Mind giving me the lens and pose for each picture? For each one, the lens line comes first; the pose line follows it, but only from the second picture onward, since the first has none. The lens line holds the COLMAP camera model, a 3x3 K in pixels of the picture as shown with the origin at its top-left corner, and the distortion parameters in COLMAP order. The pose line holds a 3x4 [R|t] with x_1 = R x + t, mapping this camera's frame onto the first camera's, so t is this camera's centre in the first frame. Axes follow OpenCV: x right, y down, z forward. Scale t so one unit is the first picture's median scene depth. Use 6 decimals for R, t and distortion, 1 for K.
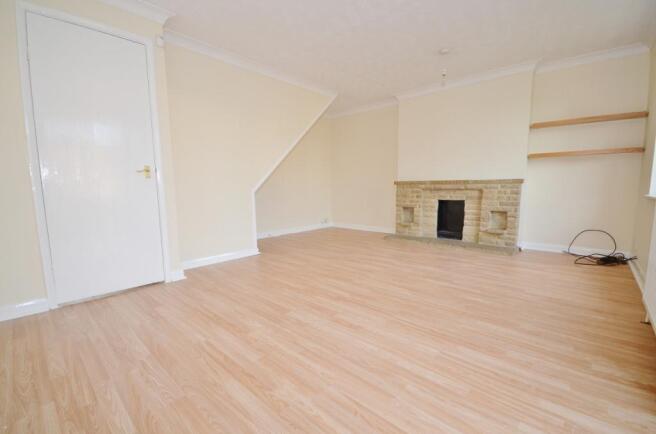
lens RADIAL K [[283.7, 0, 326.9], [0, 283.7, 218.1], [0, 0, 1]] dist [-0.010598, -0.000695]
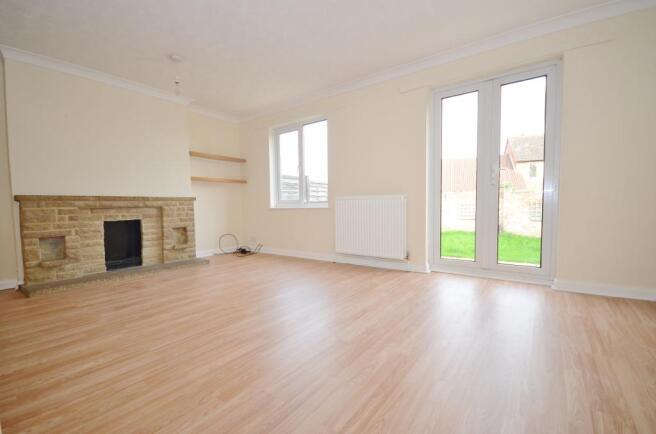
lens RADIAL K [[283.7, 0, 326.9], [0, 283.7, 217.8], [0, 0, 1]] dist [-0.010598, -0.000695]
pose [[-0.088383, -0.032831, 0.995545, -0.456776], [0.127211, 0.990901, 0.043971, -0.034108], [-0.987930, 0.130530, -0.083403, 0.515720]]
